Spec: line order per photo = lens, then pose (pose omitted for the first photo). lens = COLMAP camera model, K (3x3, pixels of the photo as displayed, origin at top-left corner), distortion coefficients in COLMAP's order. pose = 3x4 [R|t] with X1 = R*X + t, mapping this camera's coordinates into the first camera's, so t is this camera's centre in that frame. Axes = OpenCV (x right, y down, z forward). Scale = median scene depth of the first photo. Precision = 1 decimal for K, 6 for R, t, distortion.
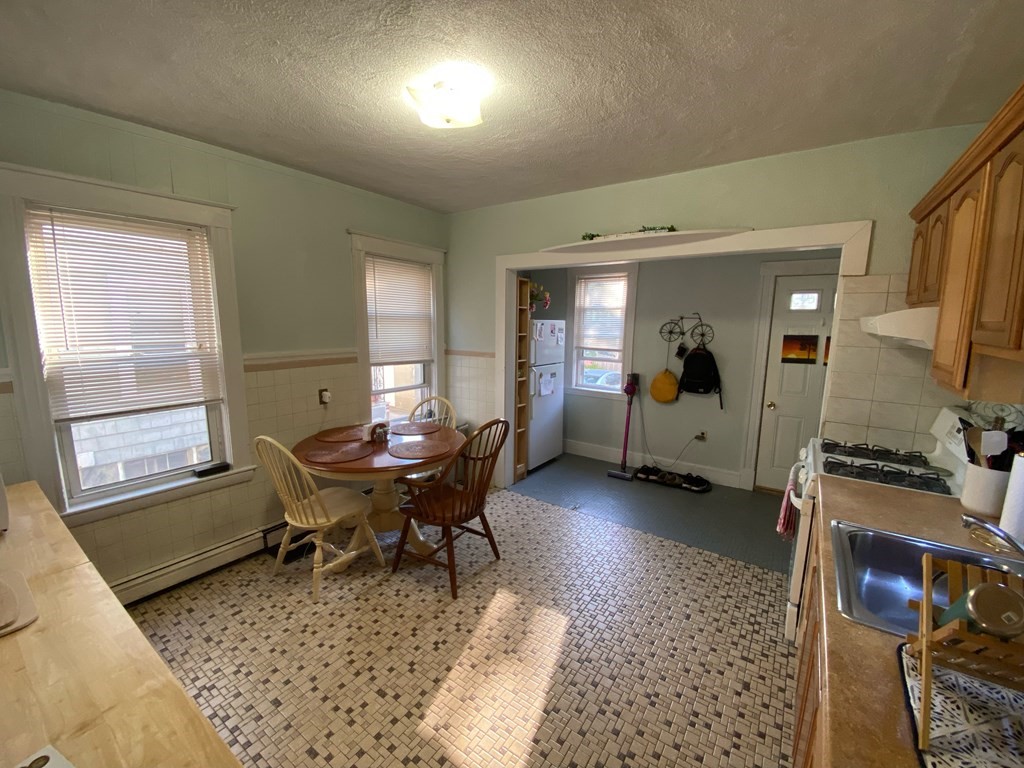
lens RADIAL K [[413.3, 0, 509.3], [0, 413.3, 383.9], [0, 0, 1]] dist [0.018179, -0.022553]
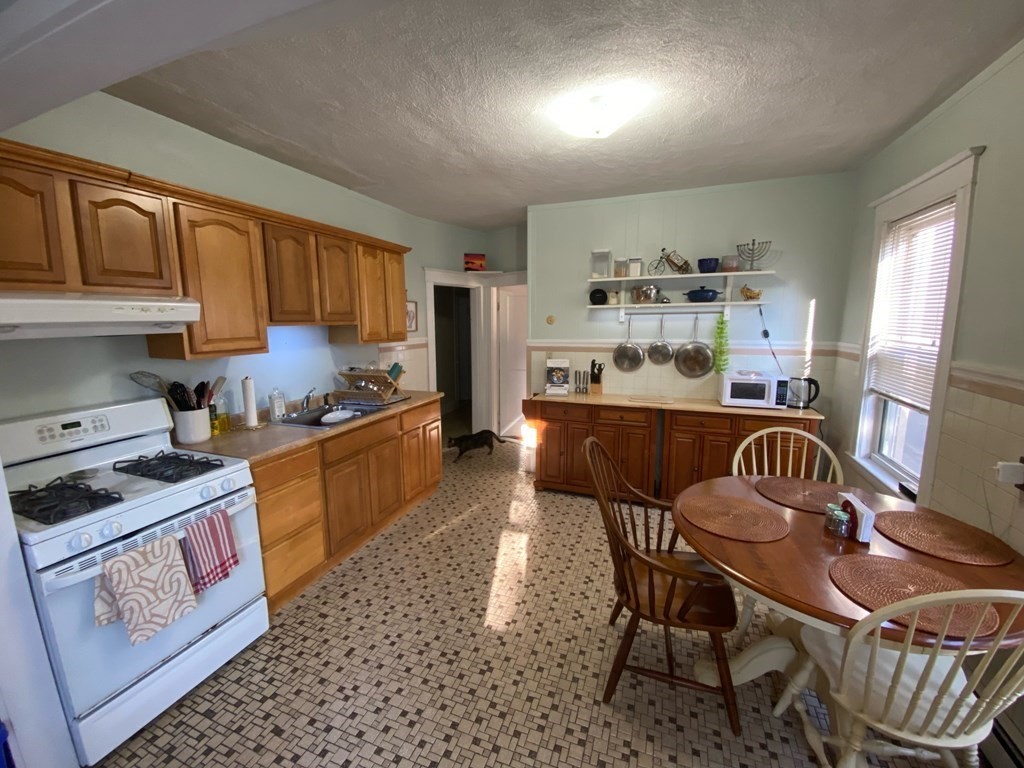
lens RADIAL K [[413.3, 0, 509.3], [0, 413.3, 383.9], [0, 0, 1]] dist [0.018179, -0.022553]
pose [[-0.967663, 0.035568, -0.249727, 0.316498], [-0.042216, 0.953211, 0.299345, -0.254368], [0.248689, 0.300207, -0.920885, 1.781497]]
